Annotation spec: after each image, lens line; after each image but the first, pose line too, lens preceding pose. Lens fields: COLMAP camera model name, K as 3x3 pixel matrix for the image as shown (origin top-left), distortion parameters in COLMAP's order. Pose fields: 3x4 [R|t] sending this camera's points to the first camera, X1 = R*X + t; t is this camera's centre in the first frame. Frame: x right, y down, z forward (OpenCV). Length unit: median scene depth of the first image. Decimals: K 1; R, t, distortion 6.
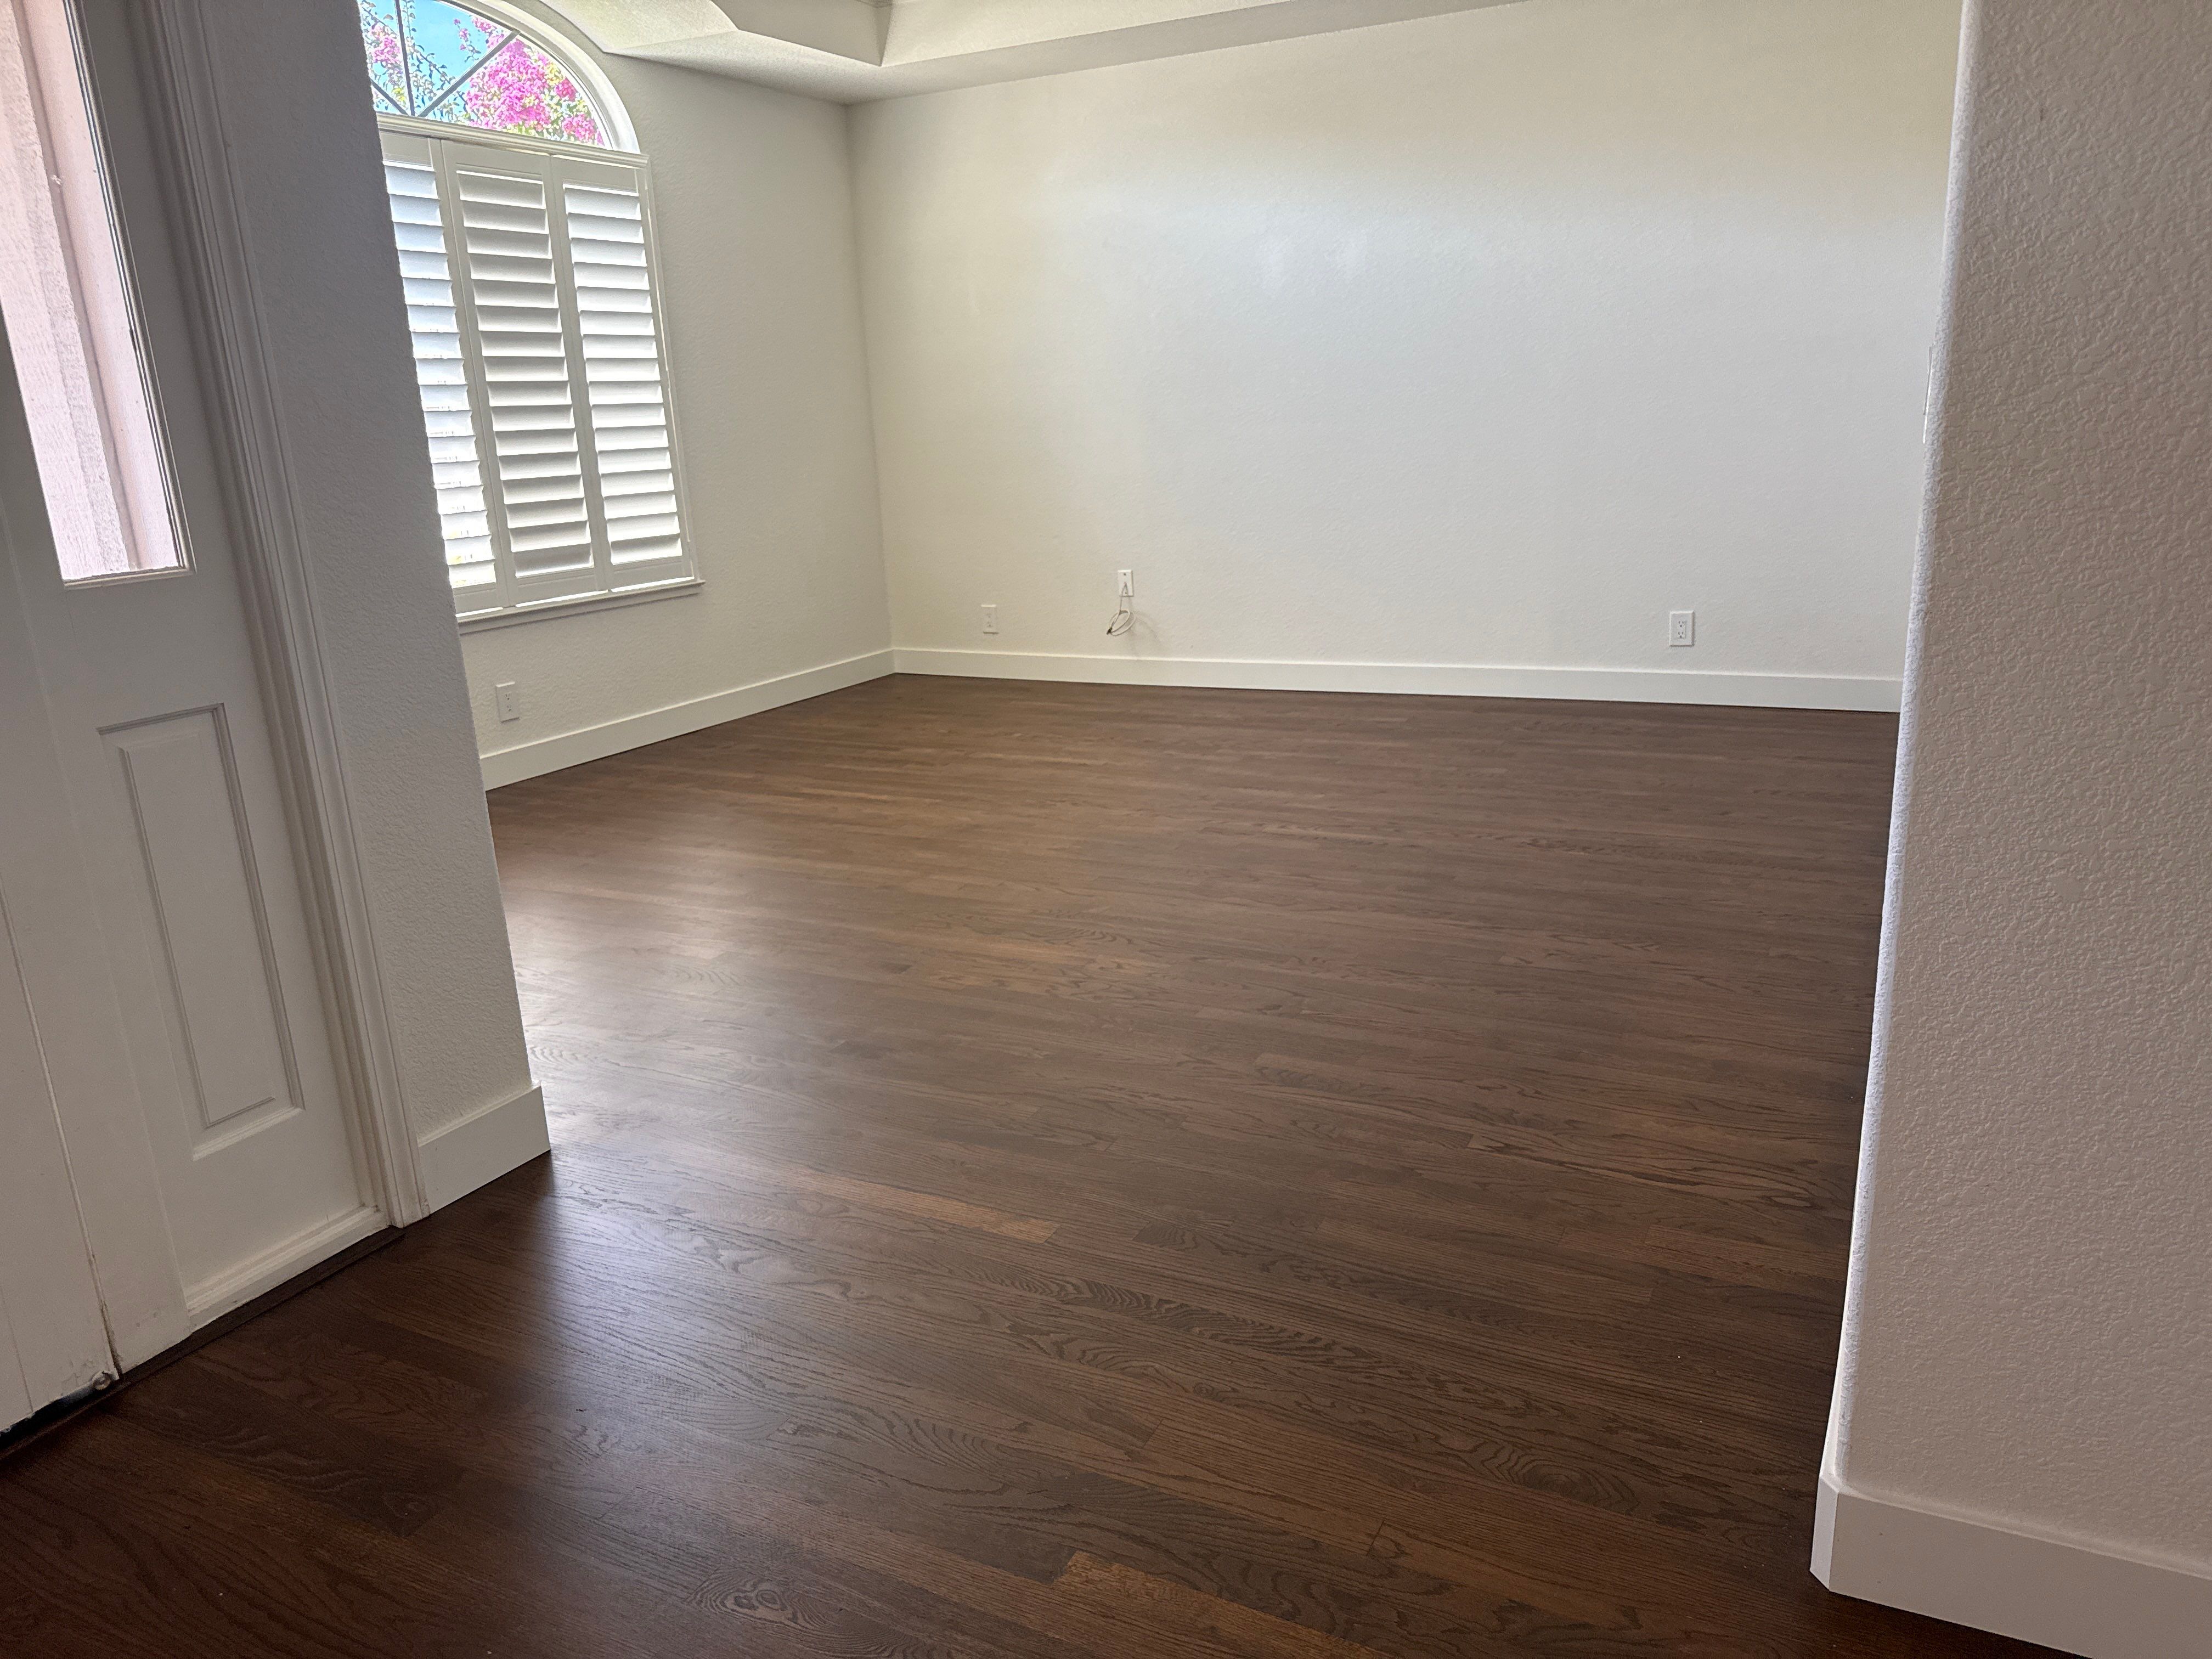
lens RADIAL K [[1618.0, 0, 1116.0], [0, 1618.0, 836.1], [0, 0, 1]] dist [0.195743, -0.399125]
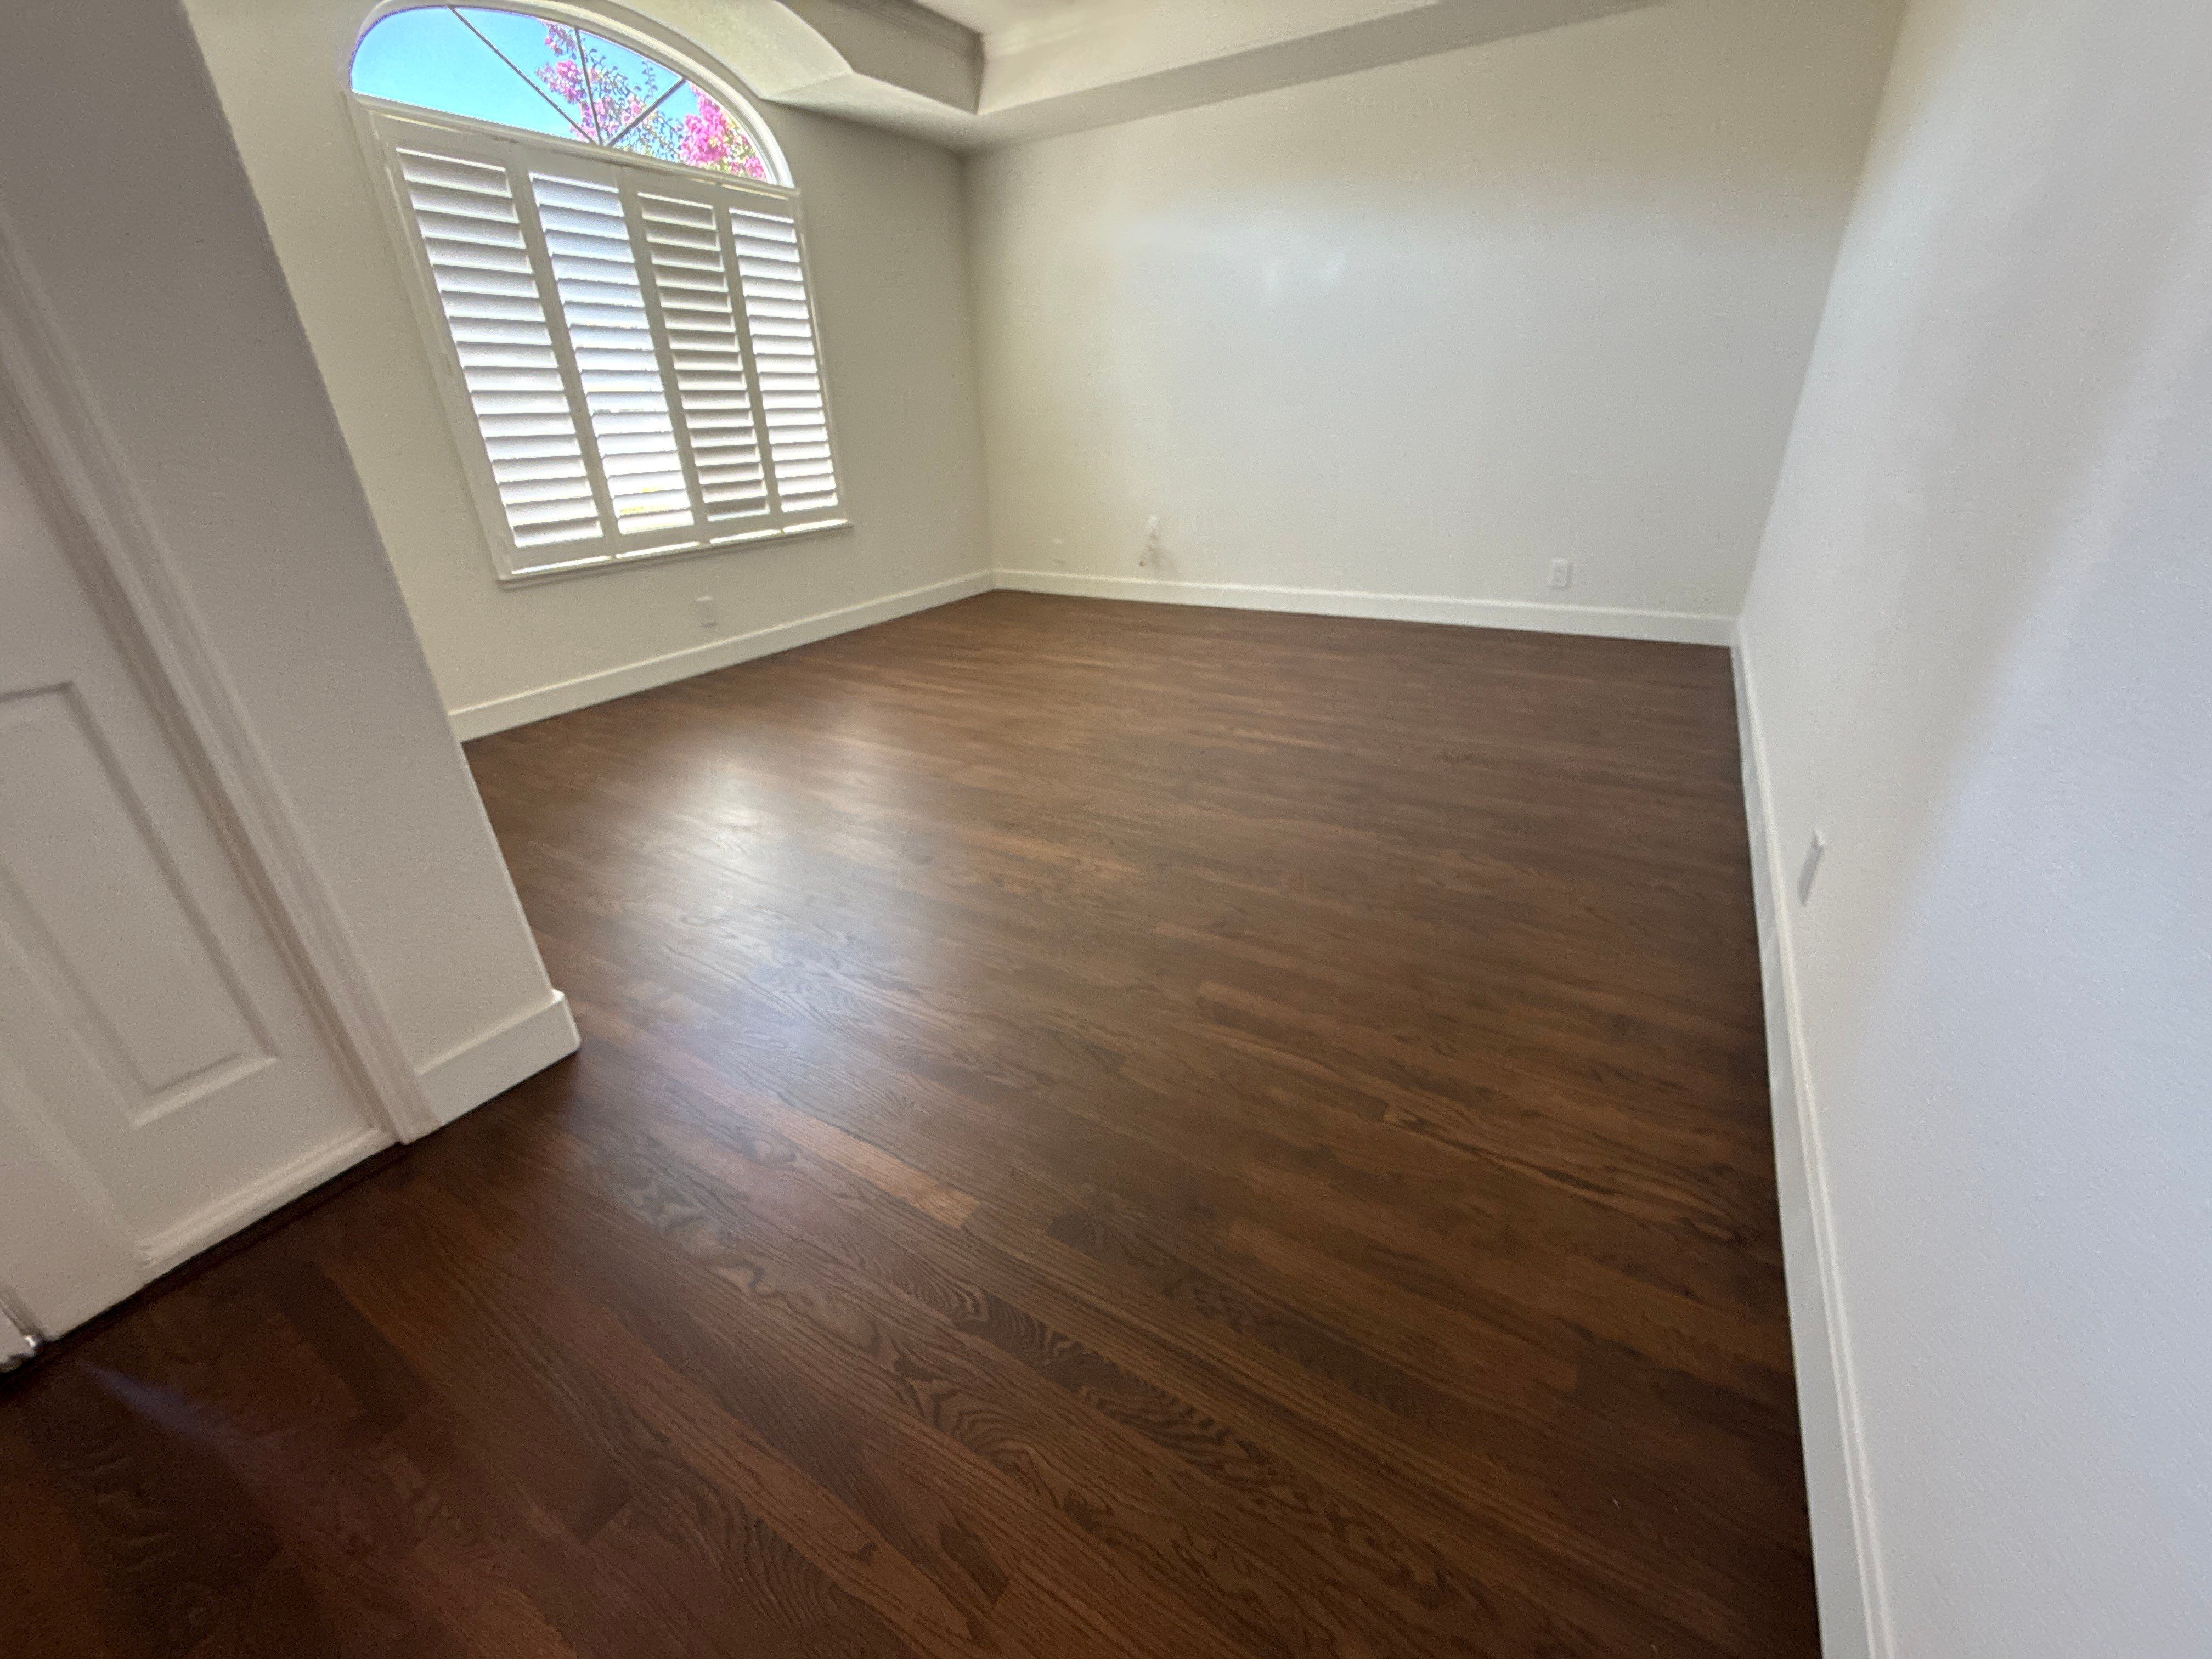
lens RADIAL K [[884.9, 0, 1107.6], [0, 884.9, 830.9], [0, 0, 1]] dist [0.000795, 0.000044]
pose [[0.996663, 0.042701, -0.069570, 0.048412], [-0.029051, 0.982014, 0.186561, -0.064384], [0.076285, -0.183918, 0.979977, 0.322143]]
